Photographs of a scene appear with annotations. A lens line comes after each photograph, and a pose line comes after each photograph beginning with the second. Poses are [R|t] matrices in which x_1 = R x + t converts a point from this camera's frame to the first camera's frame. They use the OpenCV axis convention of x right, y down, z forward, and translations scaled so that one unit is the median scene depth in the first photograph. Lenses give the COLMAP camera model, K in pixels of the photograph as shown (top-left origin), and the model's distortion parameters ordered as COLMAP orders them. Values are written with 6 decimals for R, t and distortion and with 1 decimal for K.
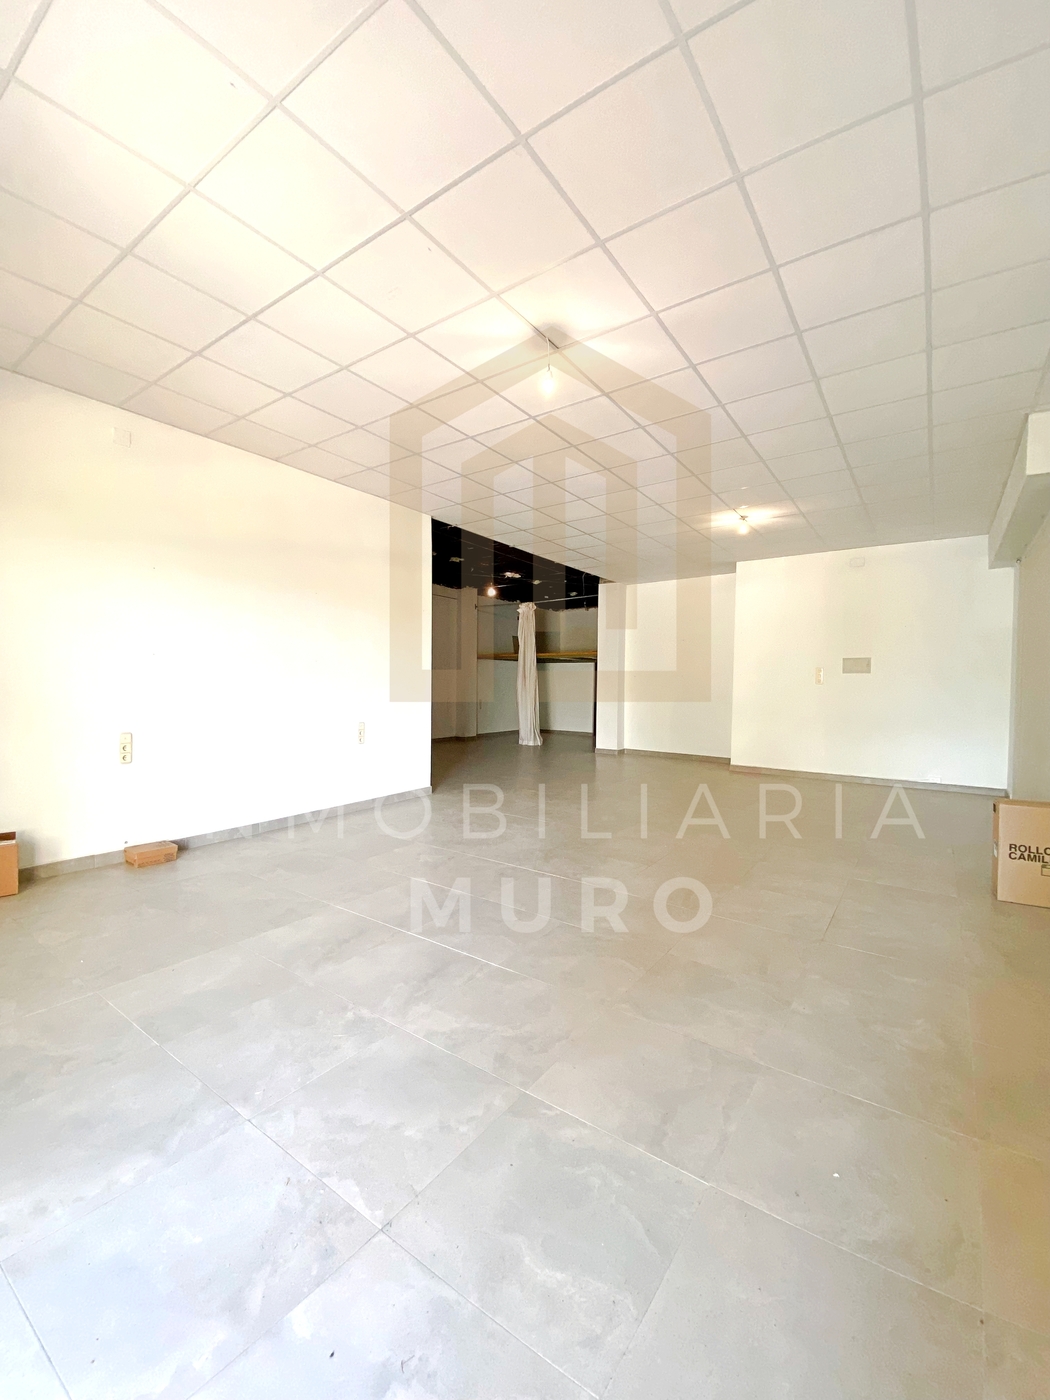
lens RADIAL K [[582.3, 0, 524.3], [0, 582.3, 691.5], [0, 0, 1]] dist [0.007742, -0.011542]
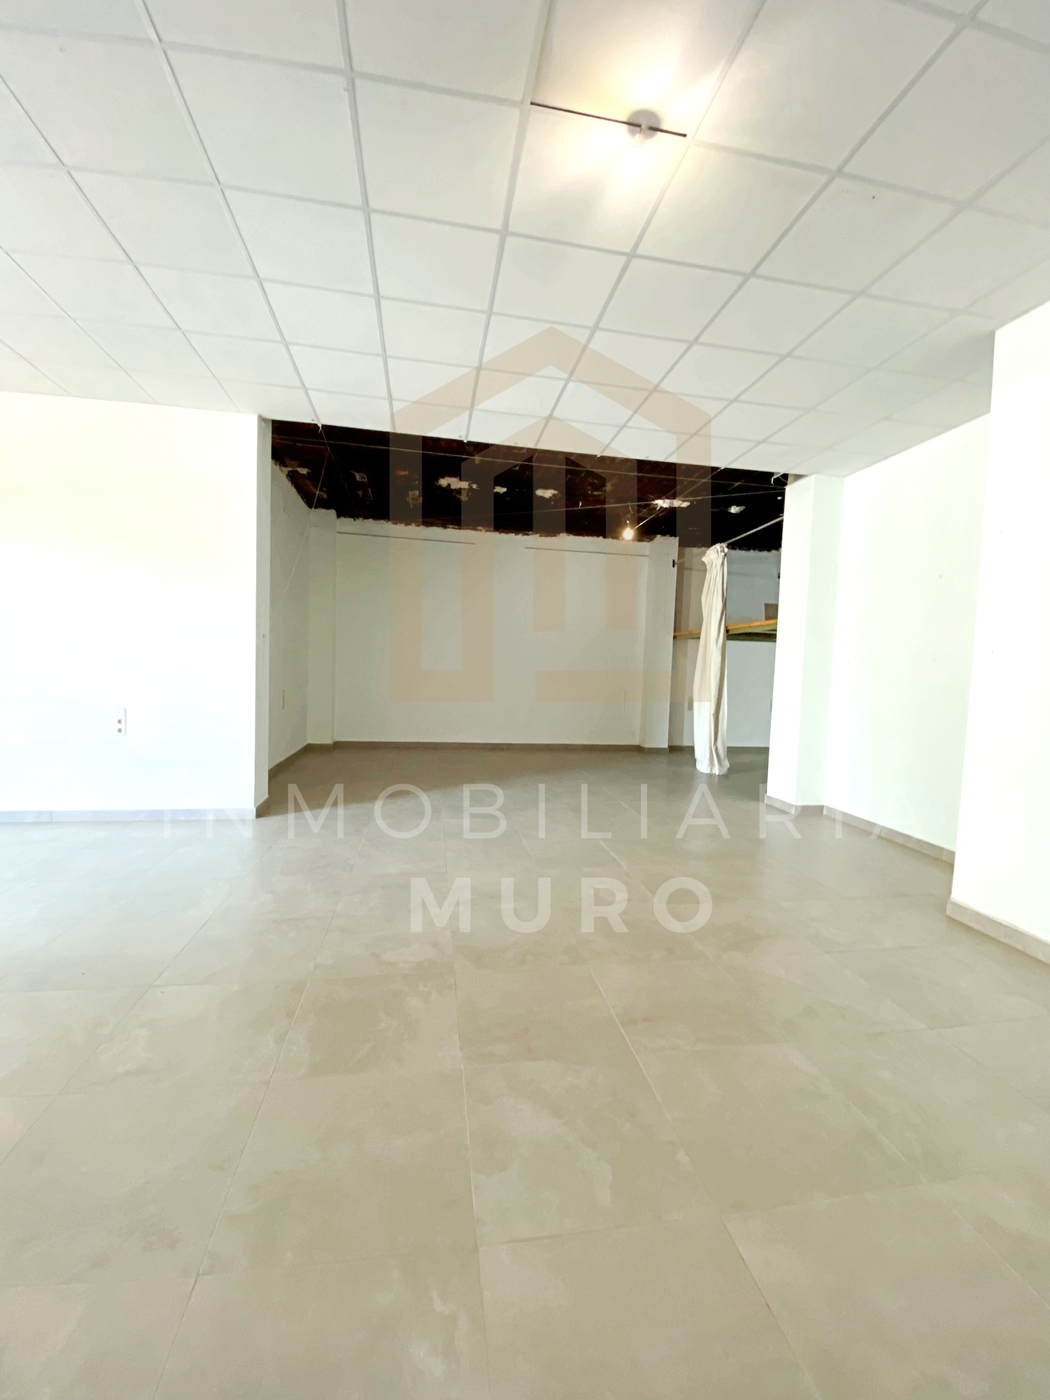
lens RADIAL K [[582.3, 0, 528.9], [0, 582.3, 703.7], [0, 0, 1]] dist [0.007742, -0.011542]
pose [[0.703530, 0.047995, -0.709043, 1.110628], [-0.031293, 0.998841, 0.036562, 0.003665], [0.709977, -0.003534, 0.704216, 1.444151]]
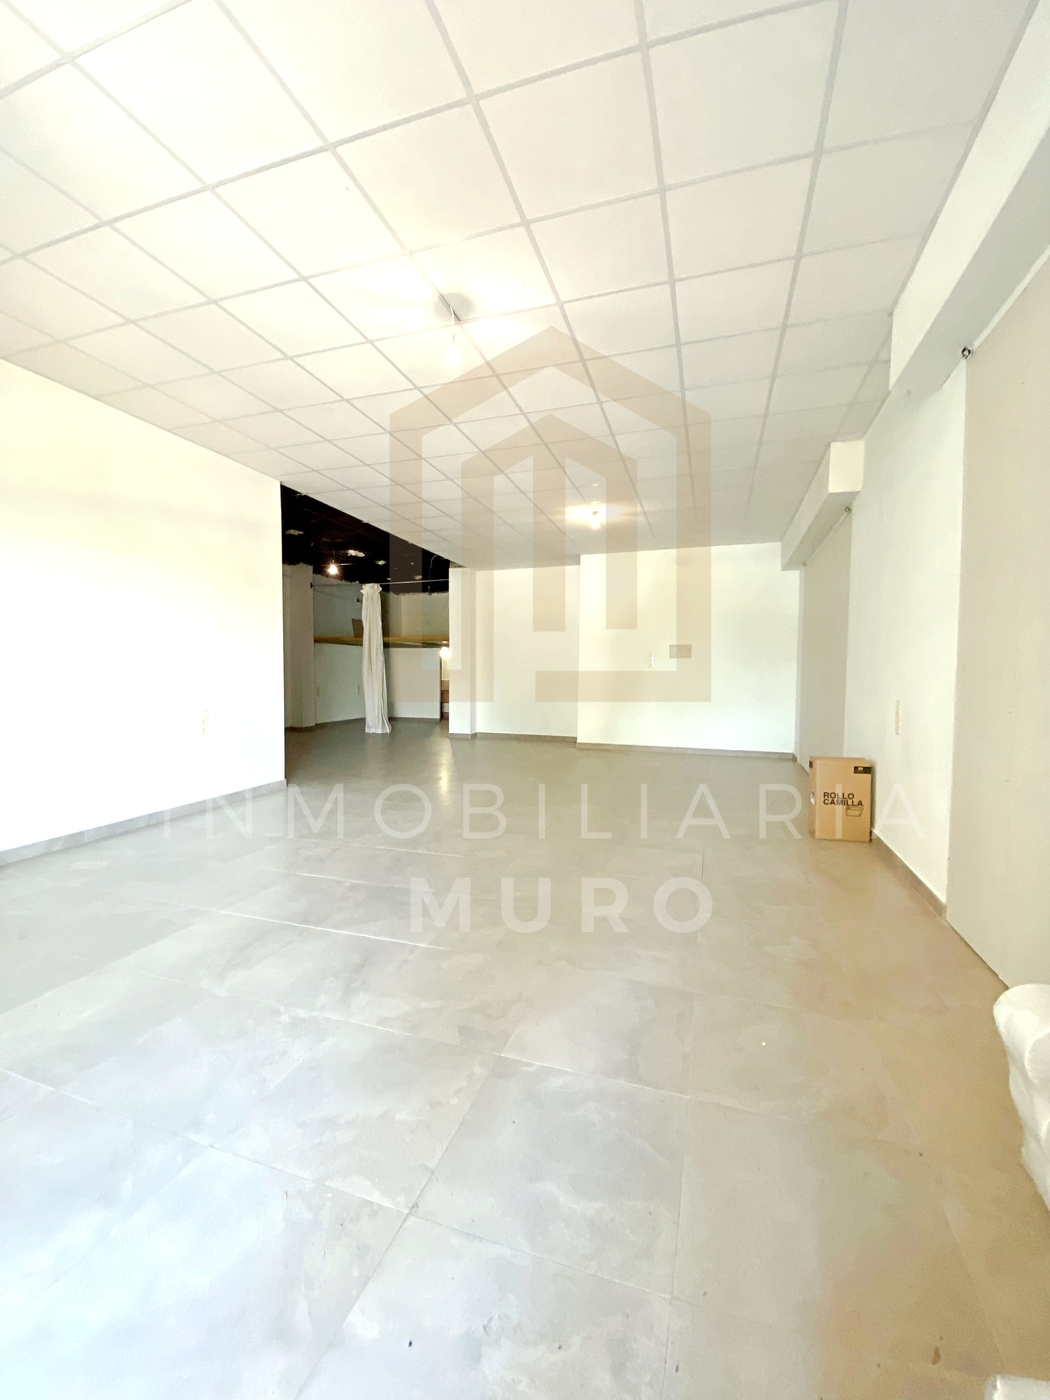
lens RADIAL K [[582.3, 0, 531.9], [0, 582.3, 688.4], [0, 0, 1]] dist [0.007742, -0.011542]
pose [[0.953869, -0.012975, 0.299944, -0.123226], [0.008391, 0.999828, 0.016564, 0.017138], [-0.300107, -0.013283, 0.953813, 0.013337]]
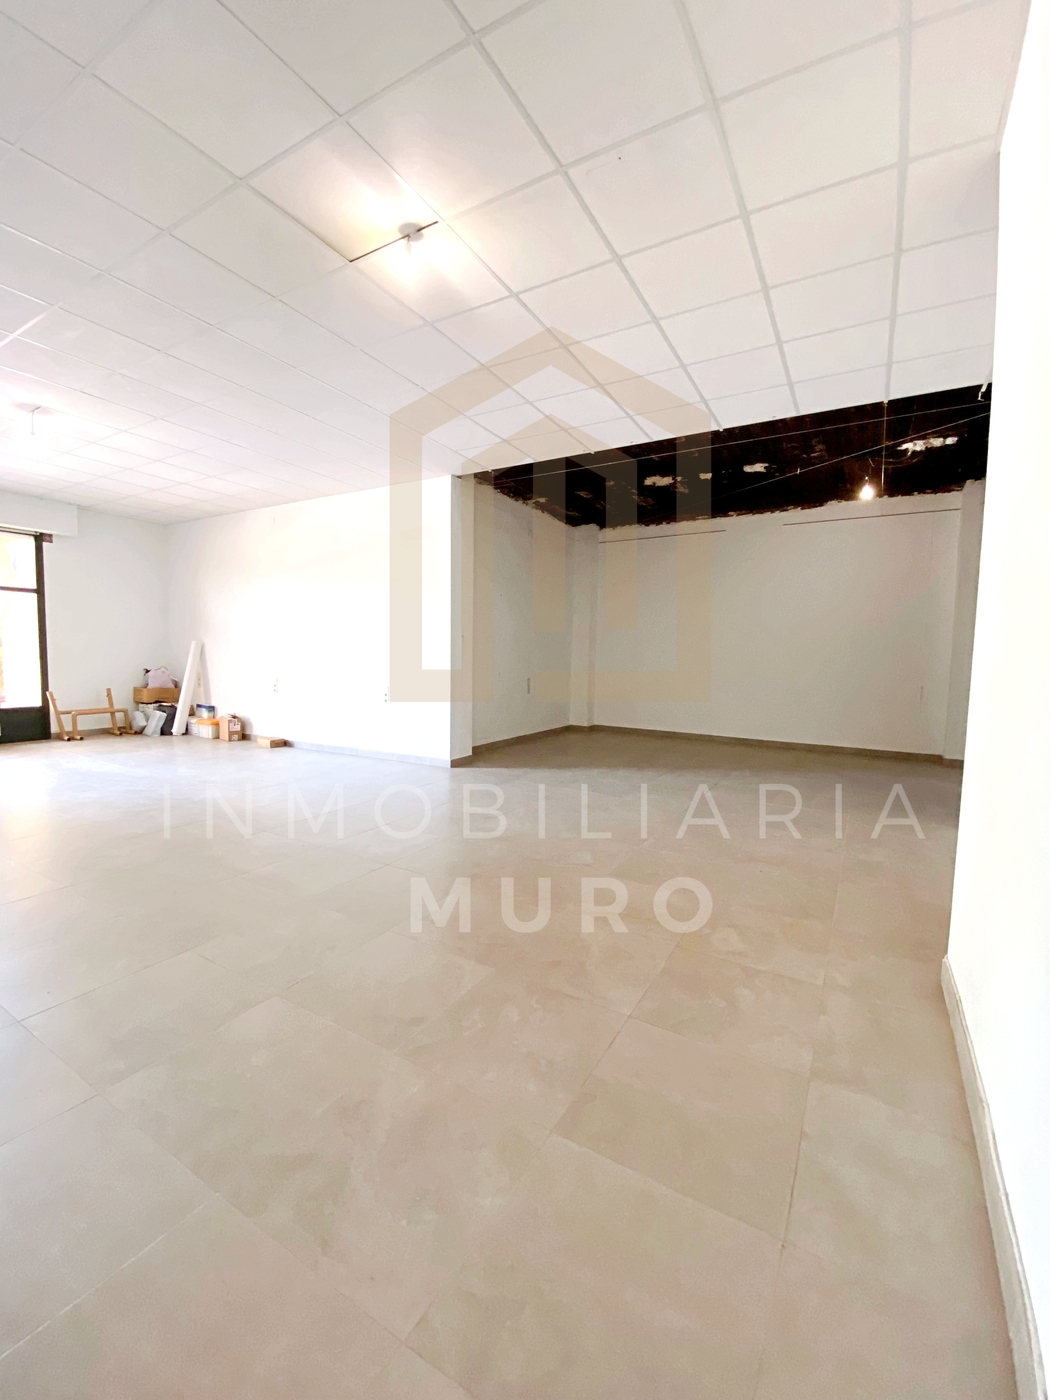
lens RADIAL K [[582.3, 0, 522.6], [0, 582.3, 702.3], [0, 0, 1]] dist [0.007742, -0.011542]
pose [[0.062127, 0.063288, -0.996060, 1.579609], [-0.029185, 0.997676, 0.061570, 0.009445], [0.997641, 0.025245, 0.063830, 2.066736]]
